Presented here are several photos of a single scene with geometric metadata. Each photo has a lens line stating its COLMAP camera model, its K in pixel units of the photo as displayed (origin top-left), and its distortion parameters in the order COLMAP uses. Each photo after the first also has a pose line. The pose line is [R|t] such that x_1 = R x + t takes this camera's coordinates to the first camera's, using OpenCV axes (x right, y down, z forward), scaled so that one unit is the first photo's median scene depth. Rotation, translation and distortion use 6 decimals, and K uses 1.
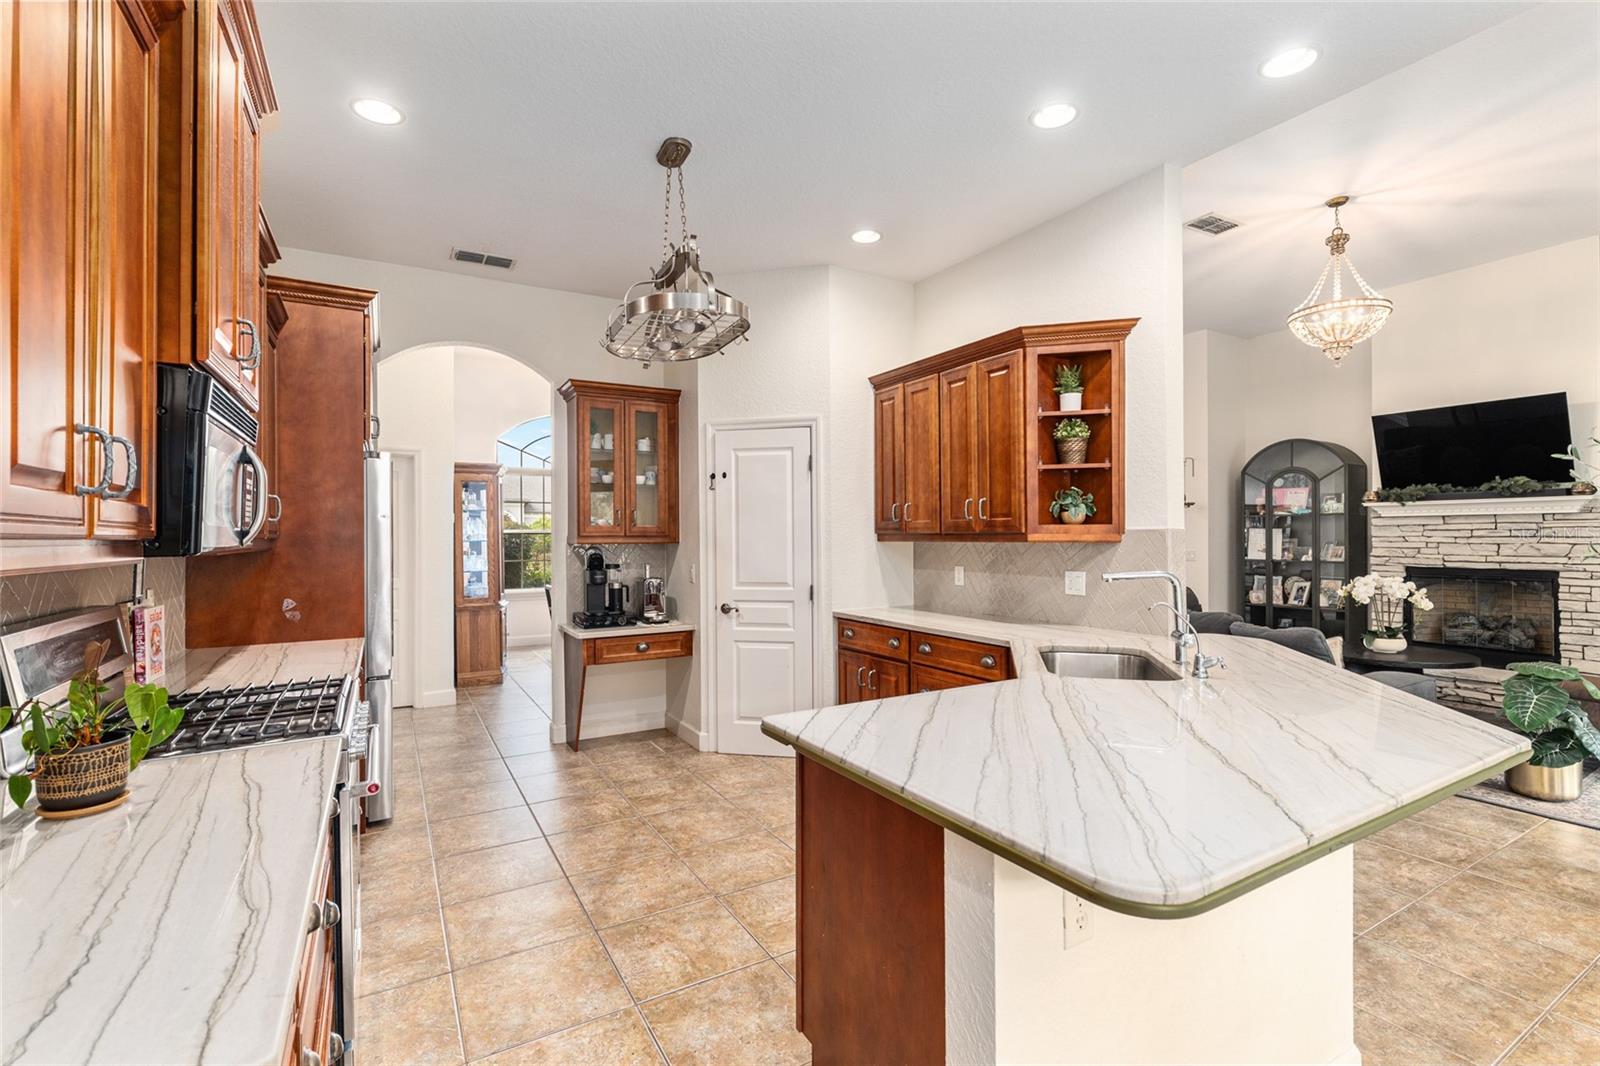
lens RADIAL K [[708.8, 0, 794.2], [0, 708.8, 534.8], [0, 0, 1]] dist [0.000786, 0.000123]
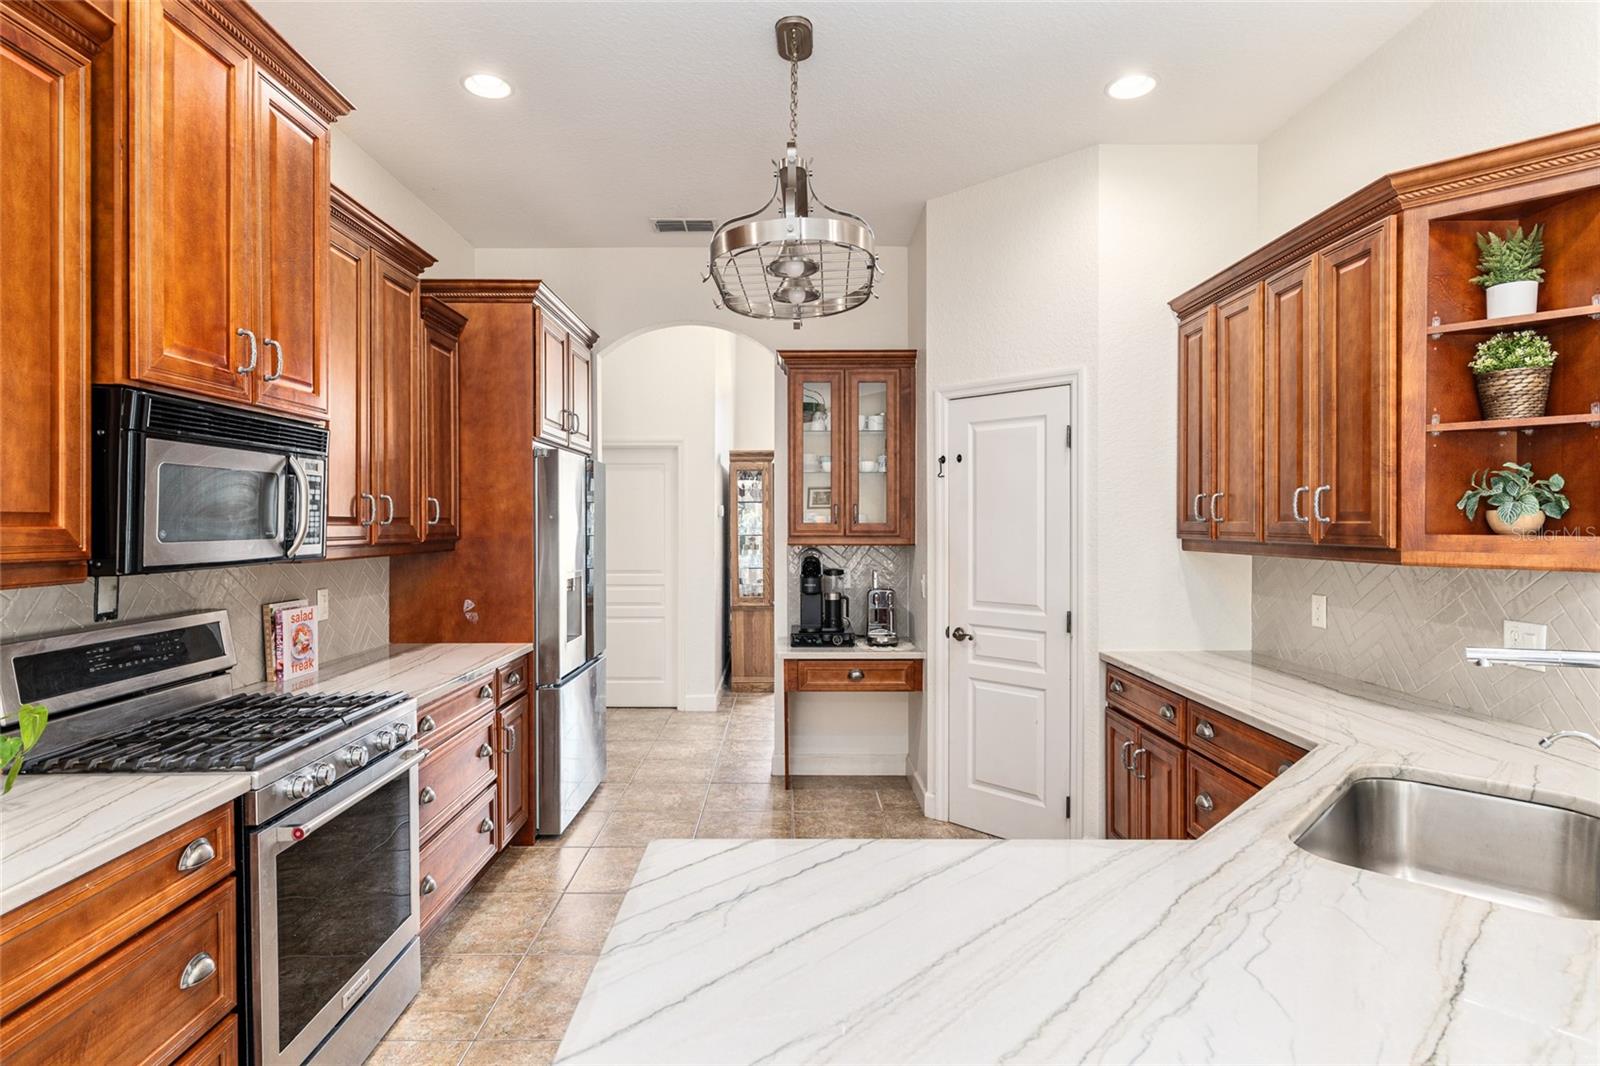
lens RADIAL K [[814.4, 0, 783.0], [0, 814.4, 530.1], [0, 0, 1]] dist [0.003671, -0.000289]
pose [[0.864217, 0.010399, -0.503011, 0.223759], [-0.004065, 0.999898, 0.013687, -0.023038], [0.503102, -0.009784, 0.864172, 0.201126]]
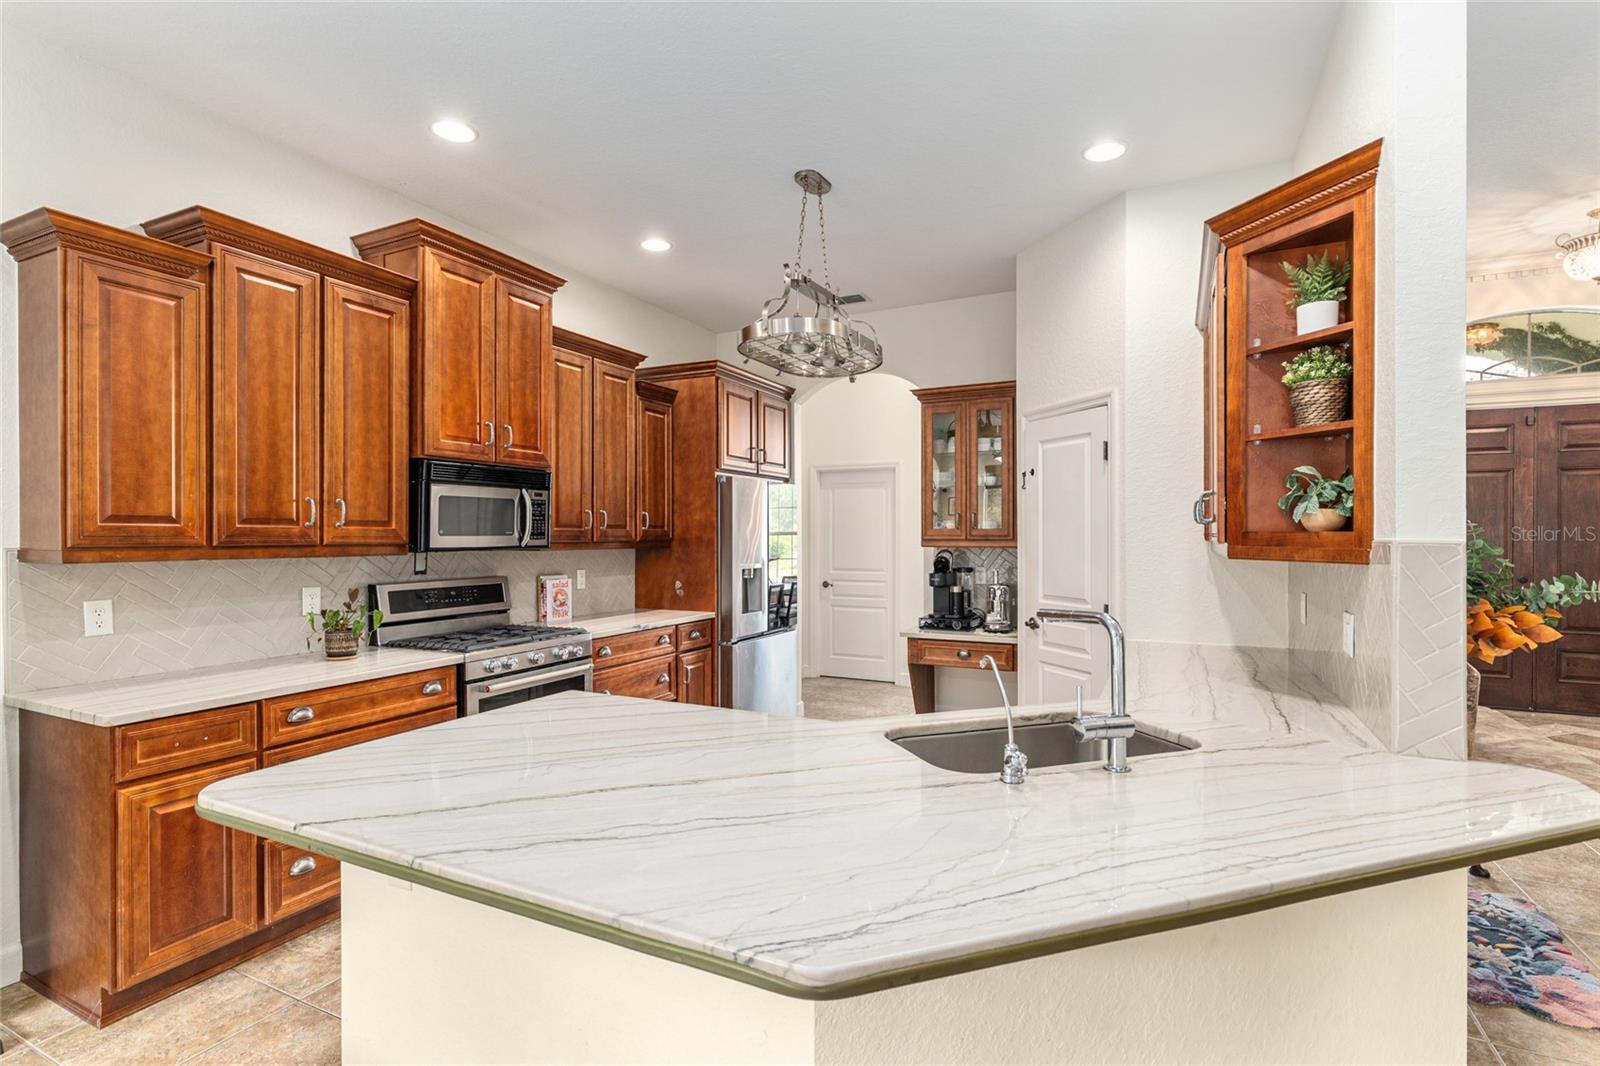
lens RADIAL K [[752.4, 0, 798.2], [0, 752.4, 539.5], [0, 0, 1]] dist [-0.000600, -0.000260]
pose [[0.554001, 0.010876, -0.832445, 0.649718], [-0.001007, 0.999923, 0.012394, -0.014259], [0.832515, -0.006028, 0.553969, 0.300076]]
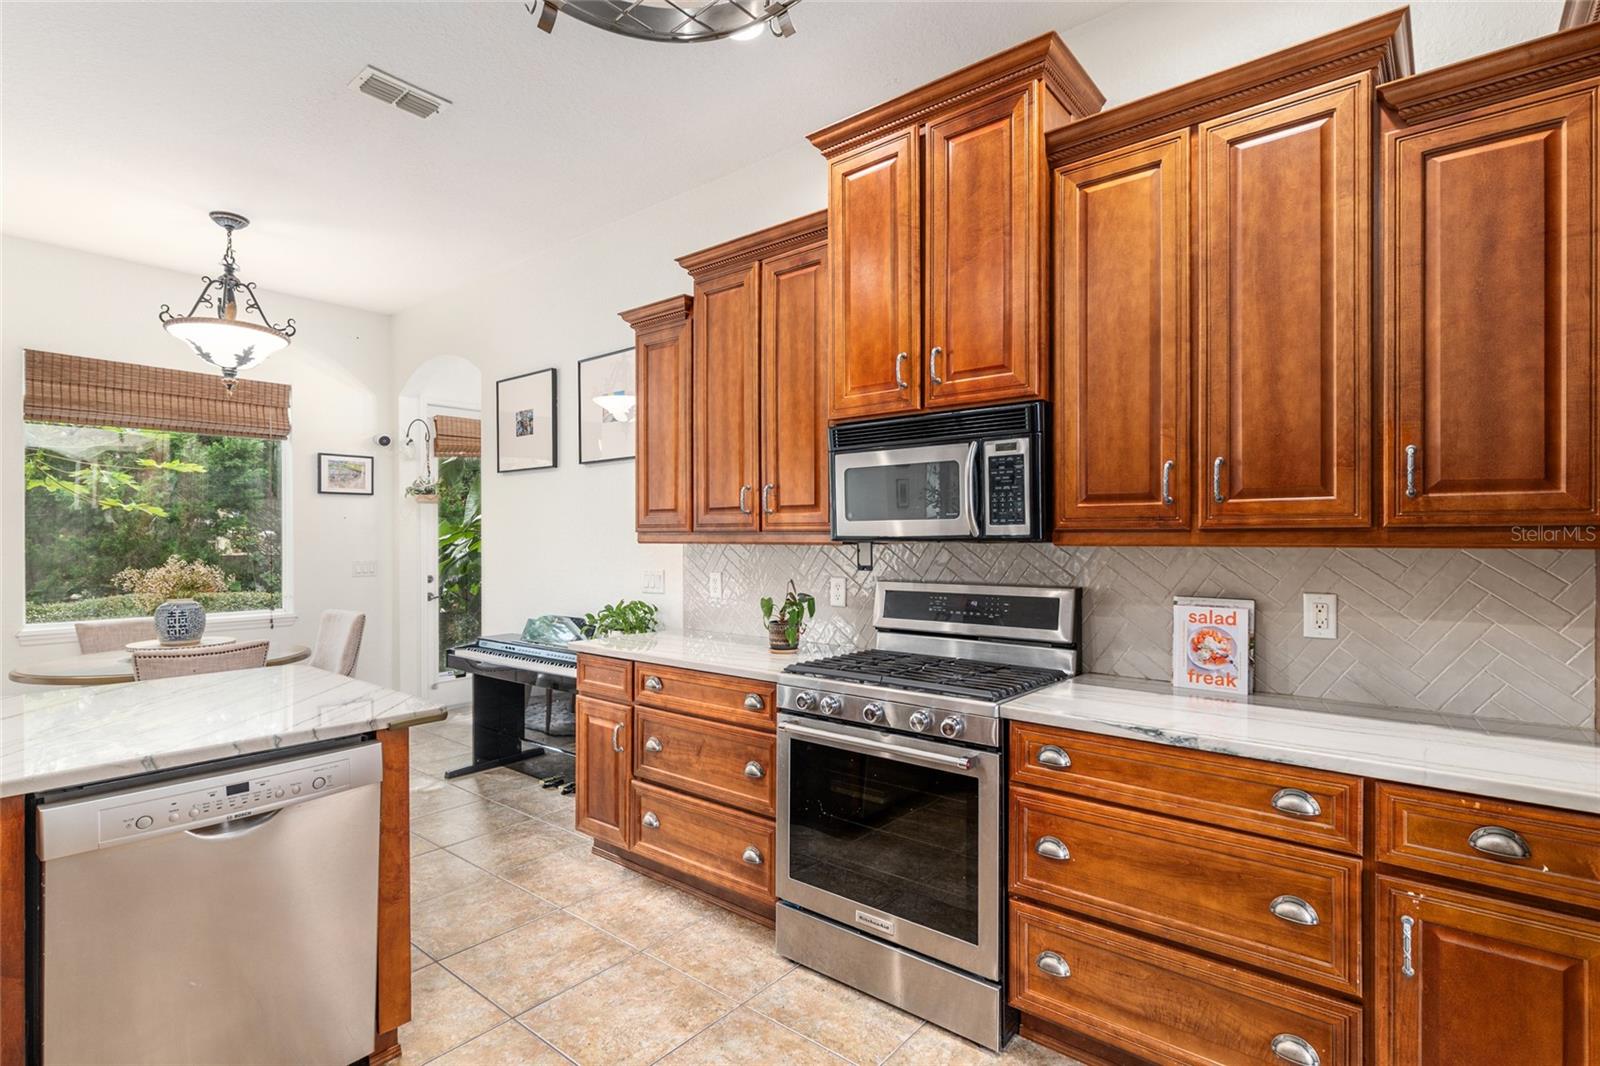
lens RADIAL K [[773.5, 0, 800.6], [0, 773.5, 538.0], [0, 0, 1]] dist [-0.000558, -0.000162]
pose [[-0.937563, 0.006254, -0.347760, -0.069890], [0.006561, 0.999978, 0.000292, 0.009119], [0.347755, -0.002008, -0.937583, 1.124100]]
